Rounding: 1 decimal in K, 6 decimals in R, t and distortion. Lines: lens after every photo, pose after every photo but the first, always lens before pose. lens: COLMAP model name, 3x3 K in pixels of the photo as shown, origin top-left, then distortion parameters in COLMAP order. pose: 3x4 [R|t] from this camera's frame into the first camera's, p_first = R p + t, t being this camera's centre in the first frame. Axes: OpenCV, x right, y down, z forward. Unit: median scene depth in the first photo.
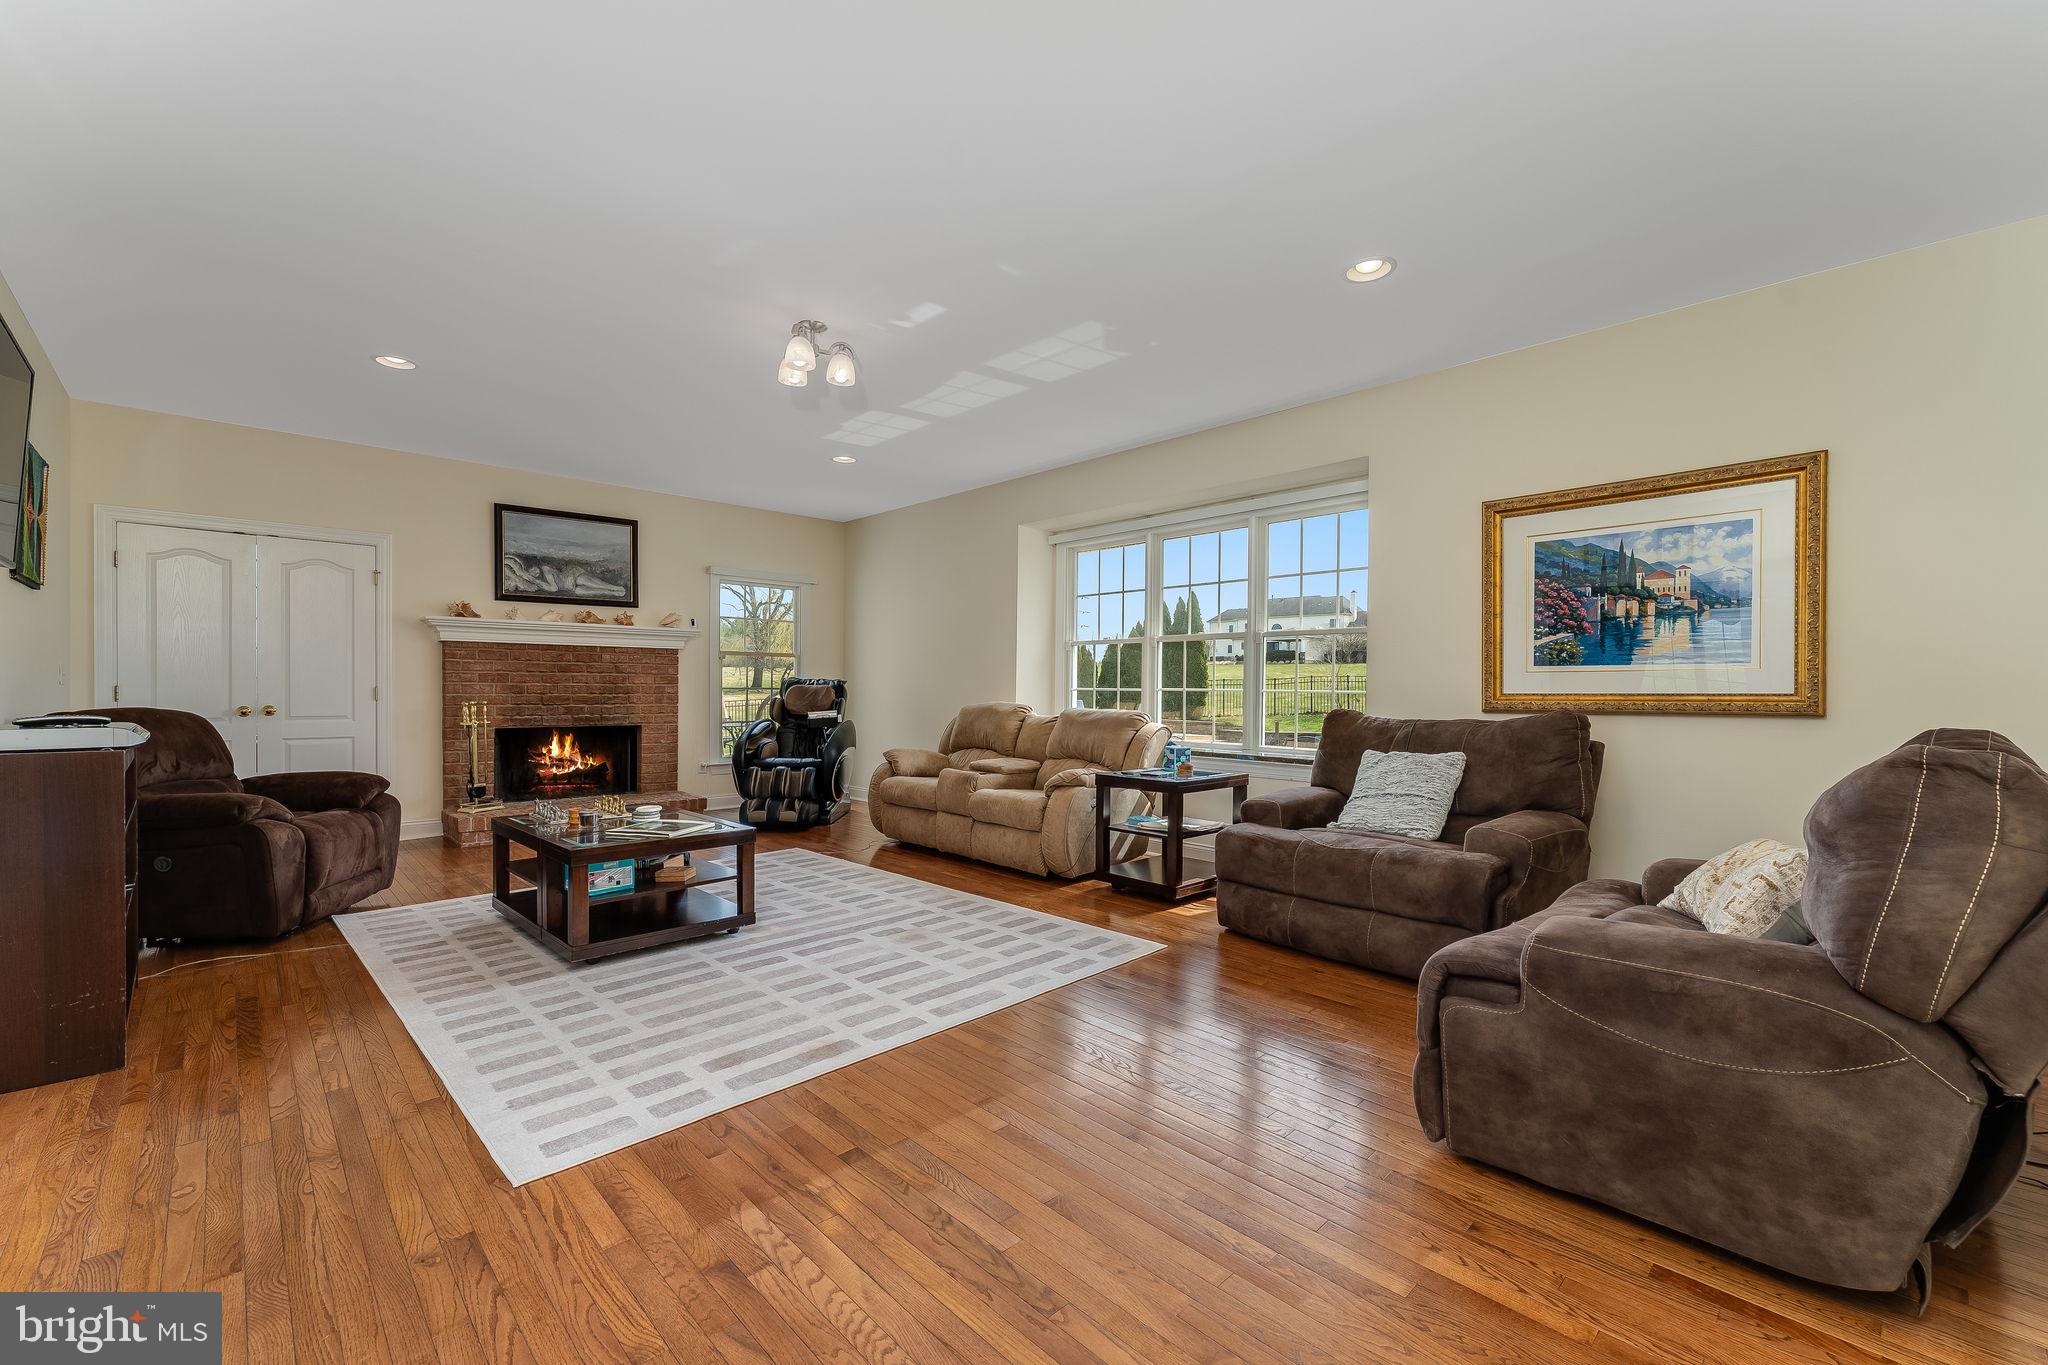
lens RADIAL K [[842.0, 0, 1028.6], [0, 842.0, 698.1], [0, 0, 1]] dist [0.000813, -0.000790]
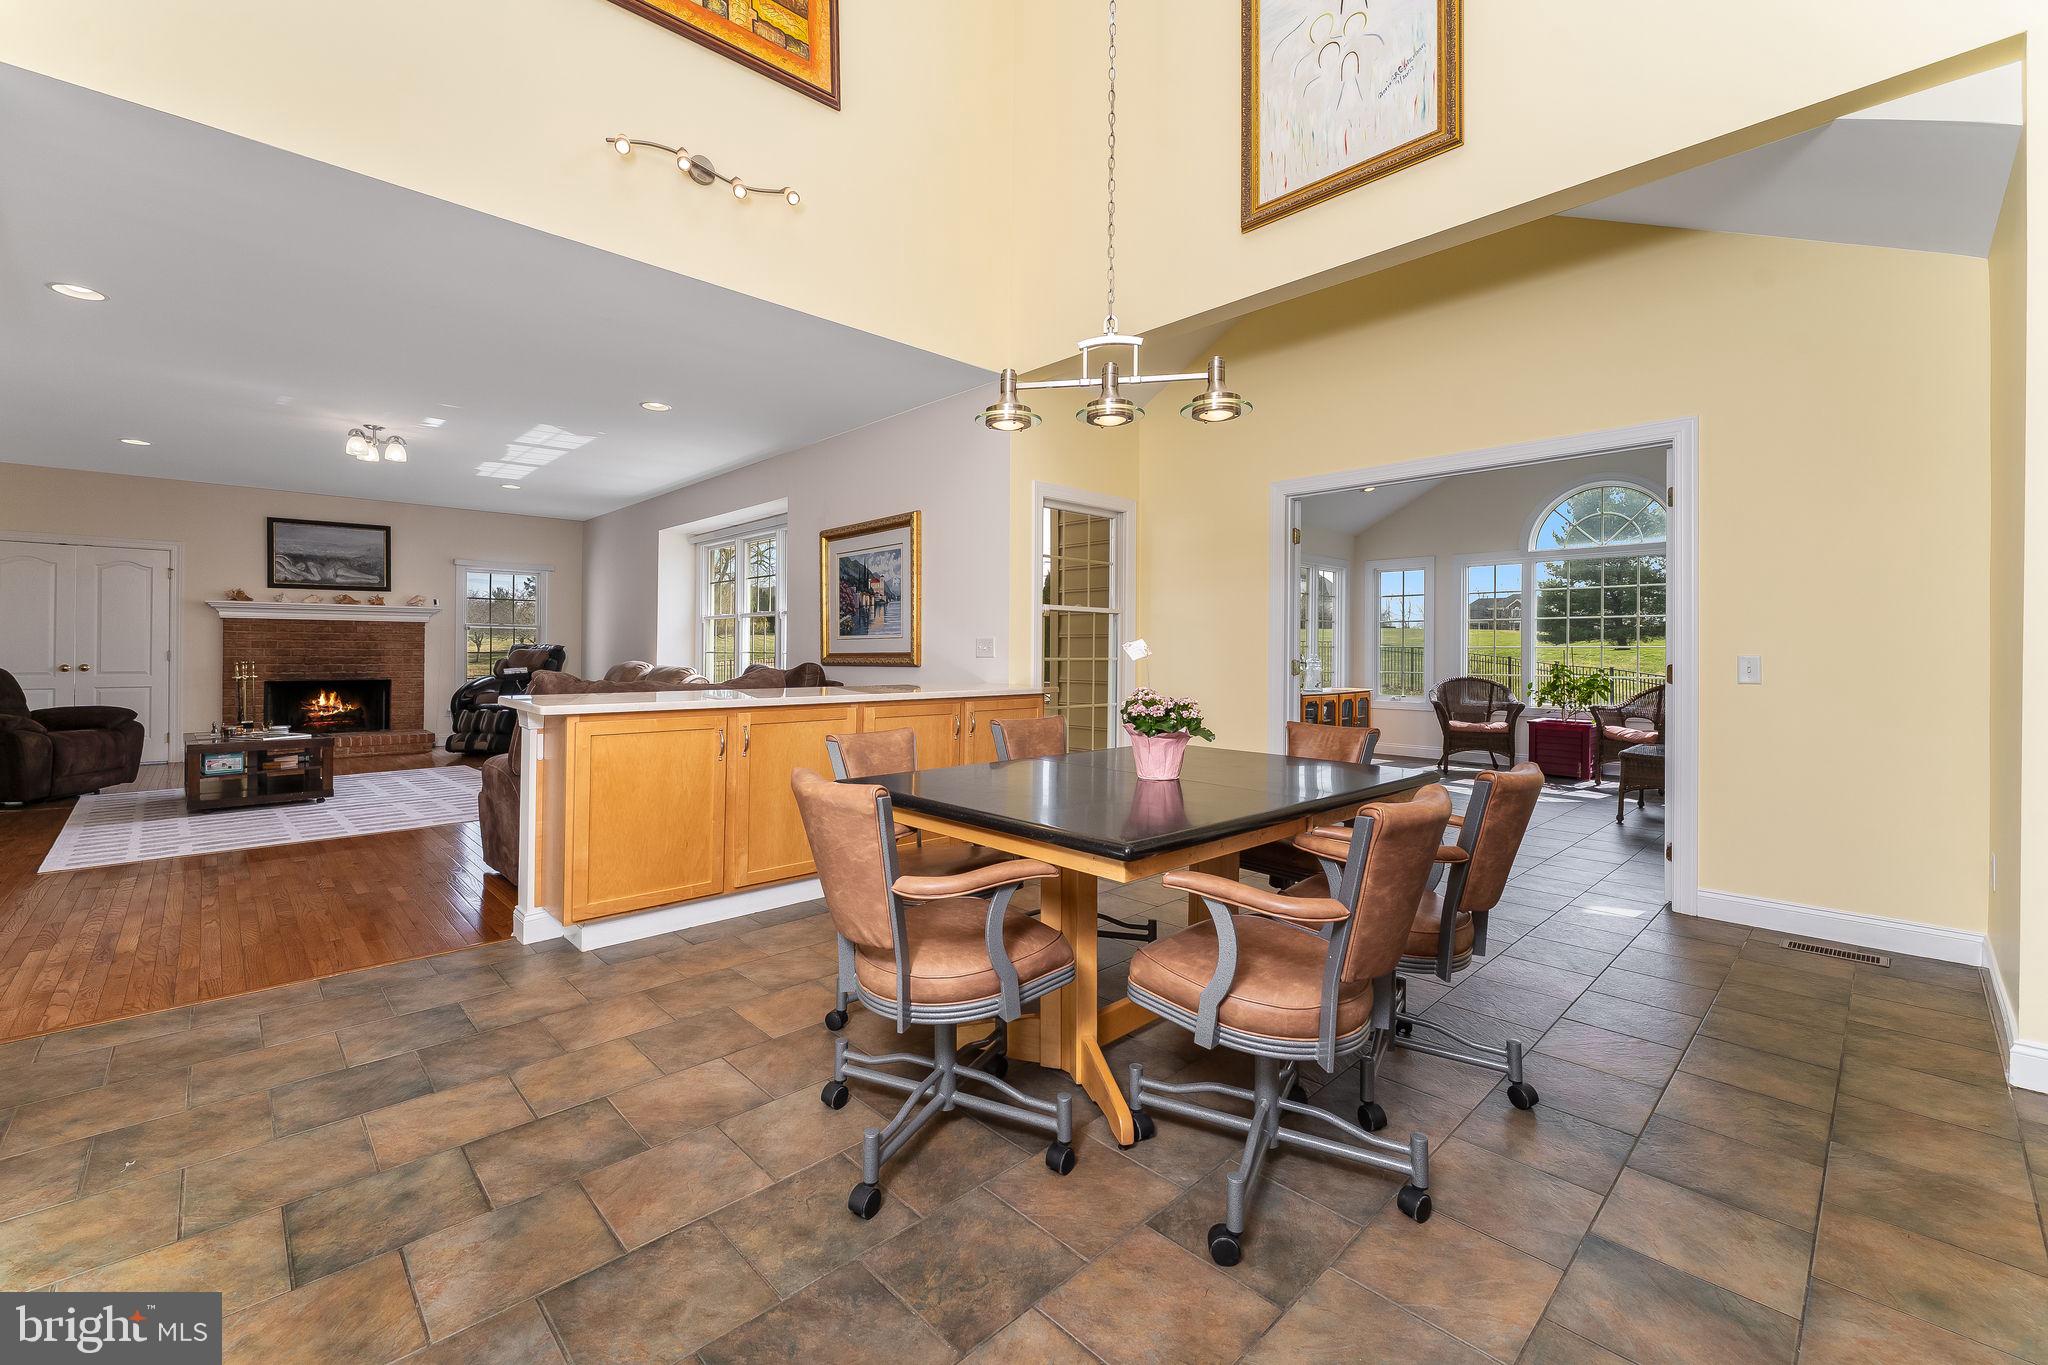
lens RADIAL K [[842.0, 0, 1011.7], [0, 842.0, 647.5], [0, 0, 1]] dist [0.000813, -0.000790]
pose [[0.999995, -0.002688, 0.001350, 0.565815], [0.002712, 0.999842, -0.017587, 0.007939], [-0.001303, 0.017590, 0.999844, -0.361555]]
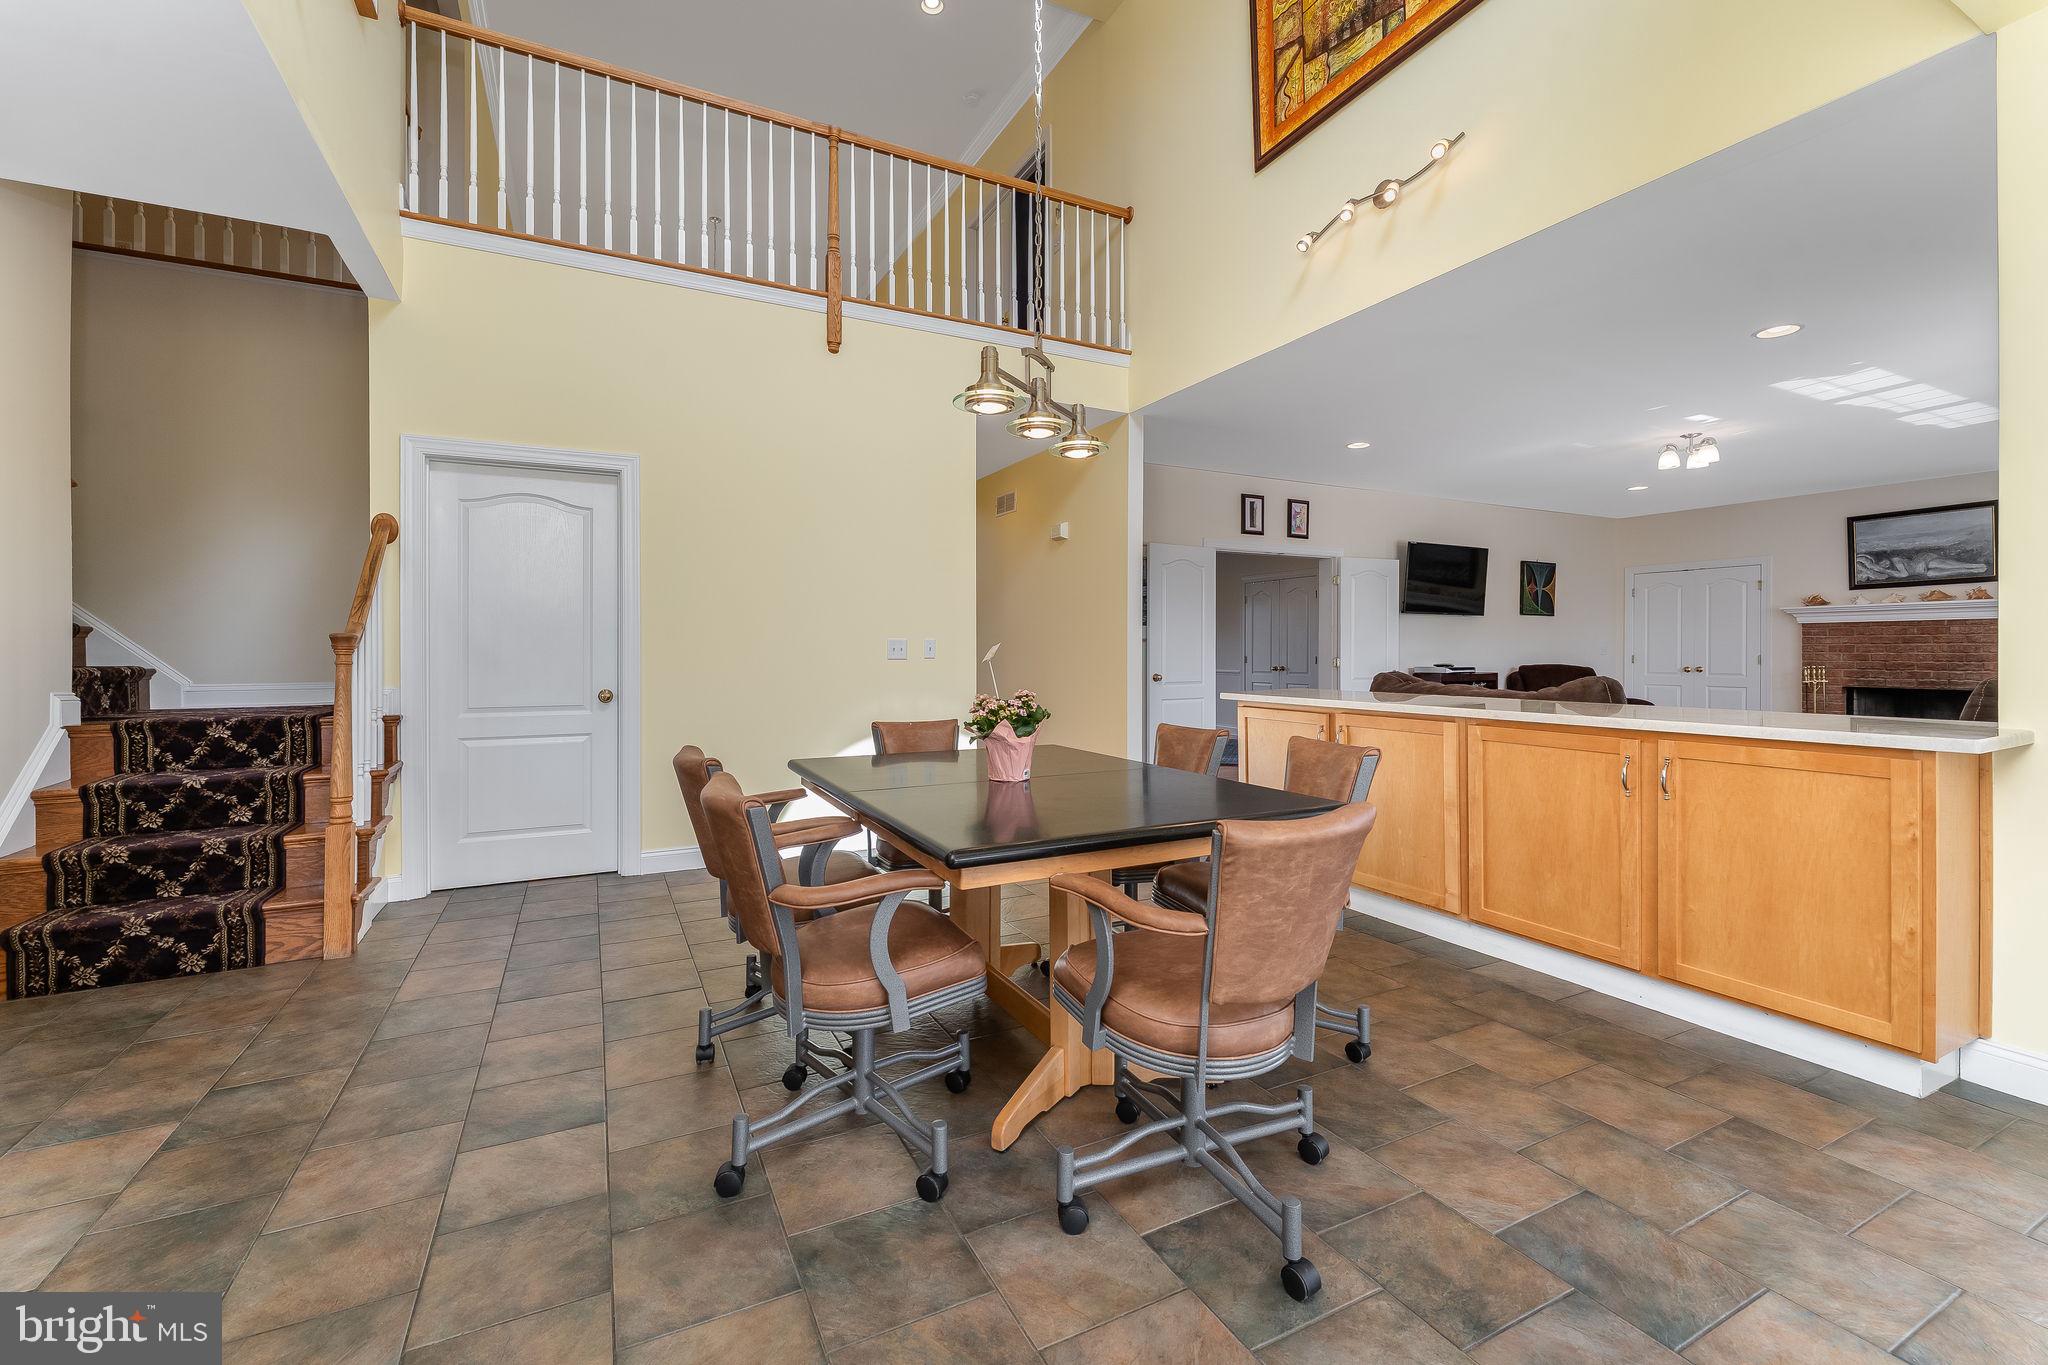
lens RADIAL K [[842.0, 0, 1020.5], [0, 842.0, 660.6], [0, 0, 1]] dist [0.000813, -0.000790]
pose [[-0.282990, 0.003561, -0.959116, 0.994512], [-0.014455, 0.999864, 0.007977, 0.002729], [0.959014, 0.016122, -0.282900, 0.126749]]
